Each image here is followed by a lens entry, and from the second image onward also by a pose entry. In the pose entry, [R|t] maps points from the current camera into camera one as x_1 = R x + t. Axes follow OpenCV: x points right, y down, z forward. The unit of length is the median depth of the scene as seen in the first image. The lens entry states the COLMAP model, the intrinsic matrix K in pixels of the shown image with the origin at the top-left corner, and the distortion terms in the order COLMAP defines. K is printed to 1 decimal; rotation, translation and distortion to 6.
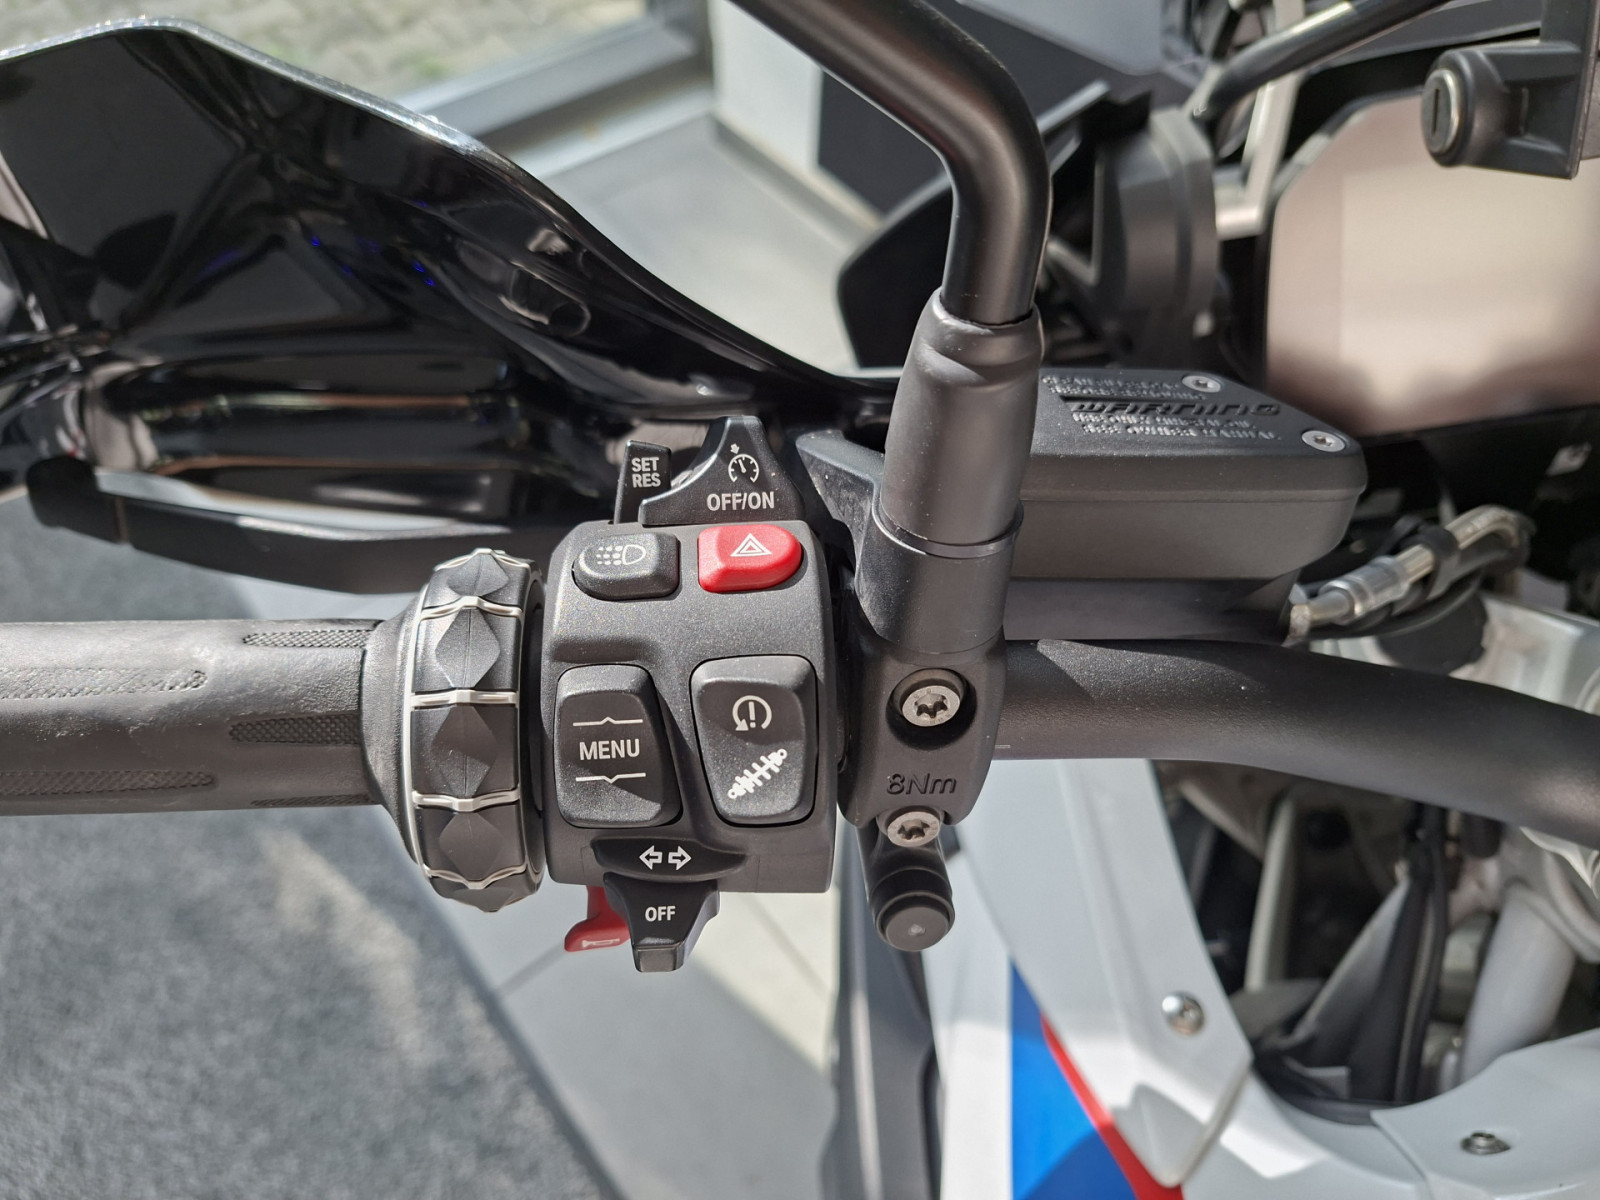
lens RADIAL K [[1135.8, 0, 802.8], [0, 1135.8, 590.3], [0, 0, 1]] dist [0.043182, -0.039915]
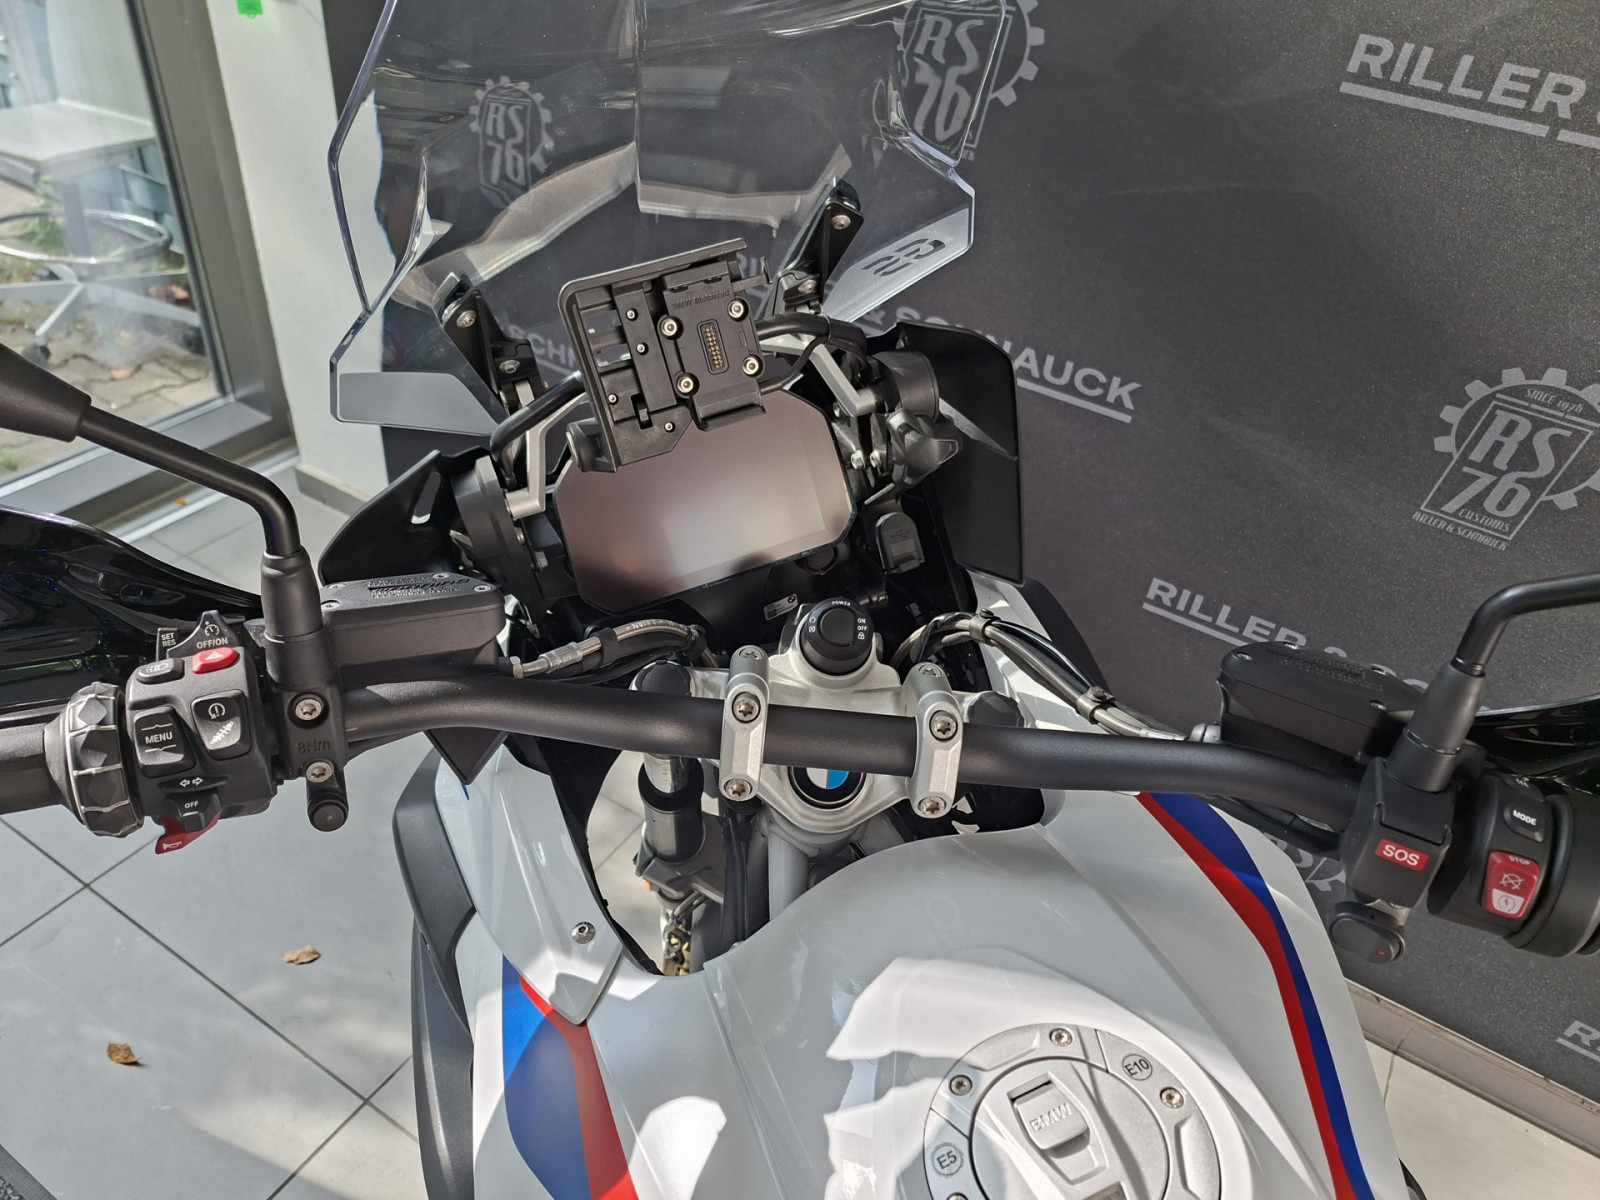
lens RADIAL K [[1135.8, 0, 796.7], [0, 1135.8, 603.0], [0, 0, 1]] dist [0.043182, -0.039915]
pose [[0.945663, -0.171660, 0.276143, 0.482836], [0.236672, 0.945749, -0.222585, 0.705754], [-0.222953, 0.275846, 0.934987, -1.662504]]
